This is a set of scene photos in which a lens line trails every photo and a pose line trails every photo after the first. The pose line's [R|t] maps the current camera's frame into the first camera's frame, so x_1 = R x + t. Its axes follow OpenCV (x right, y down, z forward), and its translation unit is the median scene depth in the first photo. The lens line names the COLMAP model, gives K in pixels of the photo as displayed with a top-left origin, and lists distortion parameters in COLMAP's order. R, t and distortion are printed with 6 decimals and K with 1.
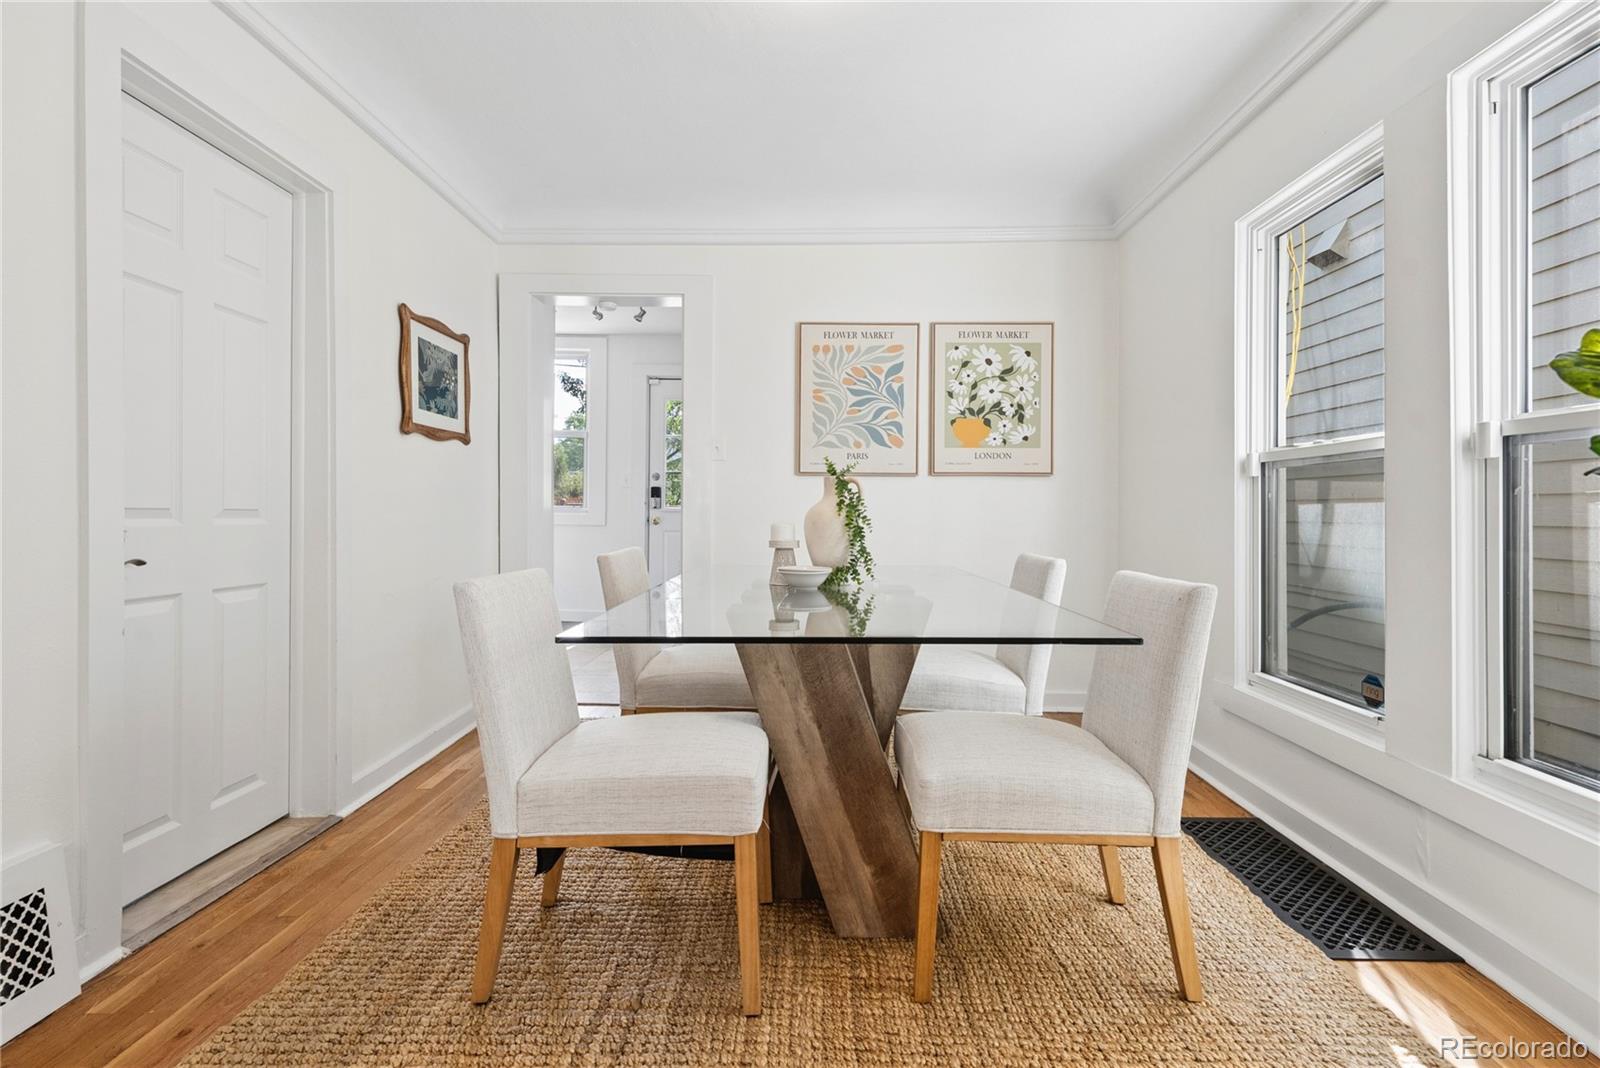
lens RADIAL K [[785.8, 0, 816.5], [0, 785.8, 516.8], [0, 0, 1]] dist [0.001613, -0.000291]
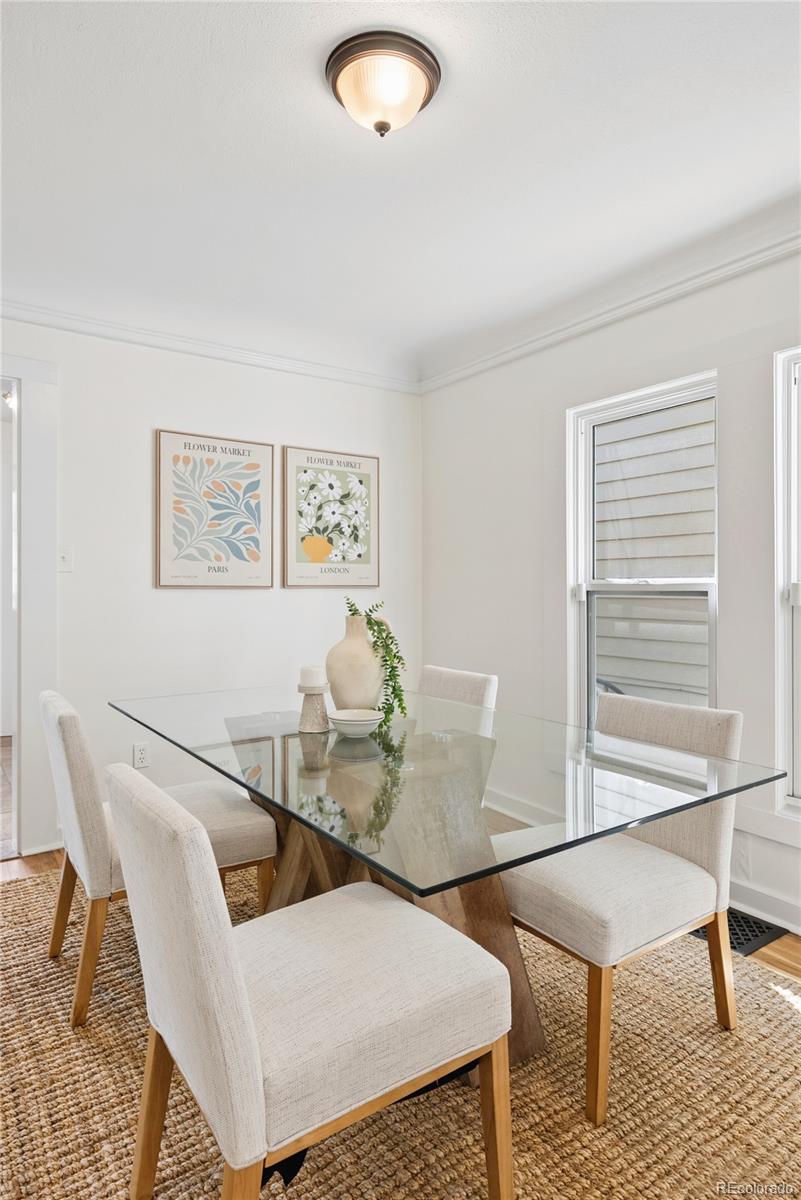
lens RADIAL K [[671.5, 0, 388.6], [0, 671.5, 592.2], [0, 0, 1]] dist [0.002219, -0.003538]
pose [[0.822786, -0.009085, 0.568279, -0.258976], [0.006645, 0.999958, 0.006365, -0.052171], [-0.568312, -0.001461, 0.822812, 0.165293]]
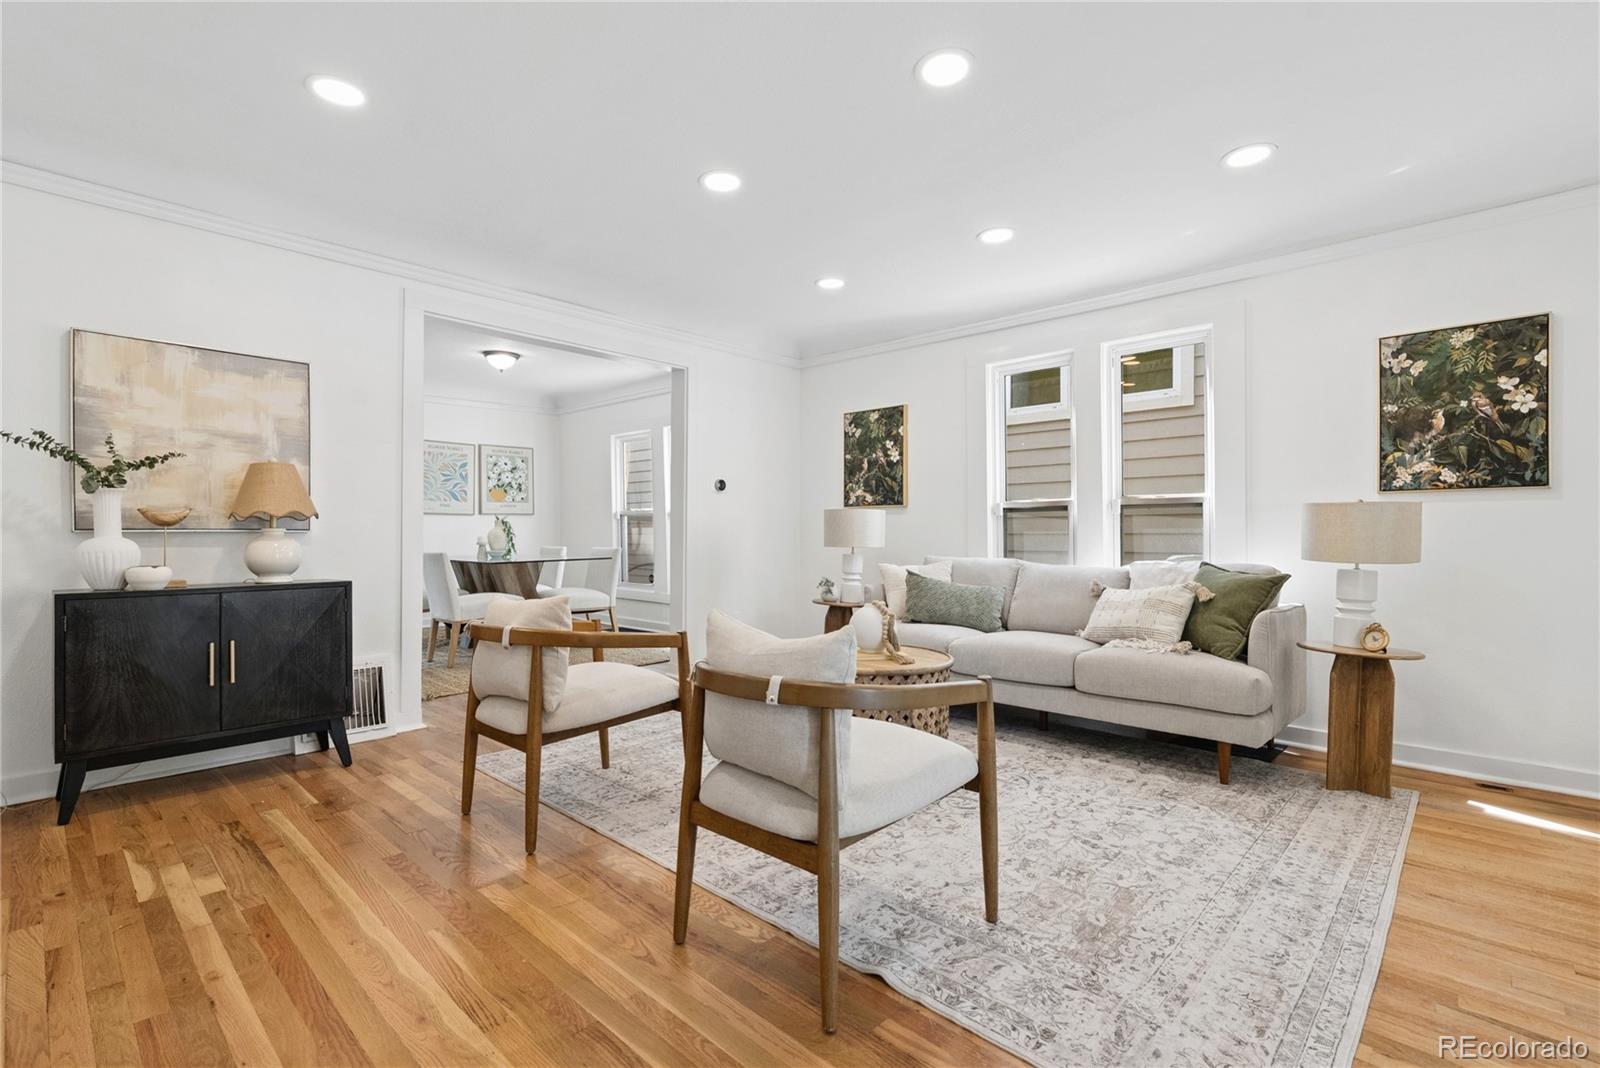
lens RADIAL K [[727.7, 0, 793.8], [0, 727.7, 534.5], [0, 0, 1]] dist [0.003611, -0.000237]
pose [[0.685752, -0.015162, 0.727677, -0.726070], [0.013551, 0.999876, 0.008062, -0.002831], [-0.727709, 0.004332, 0.685873, -1.008944]]
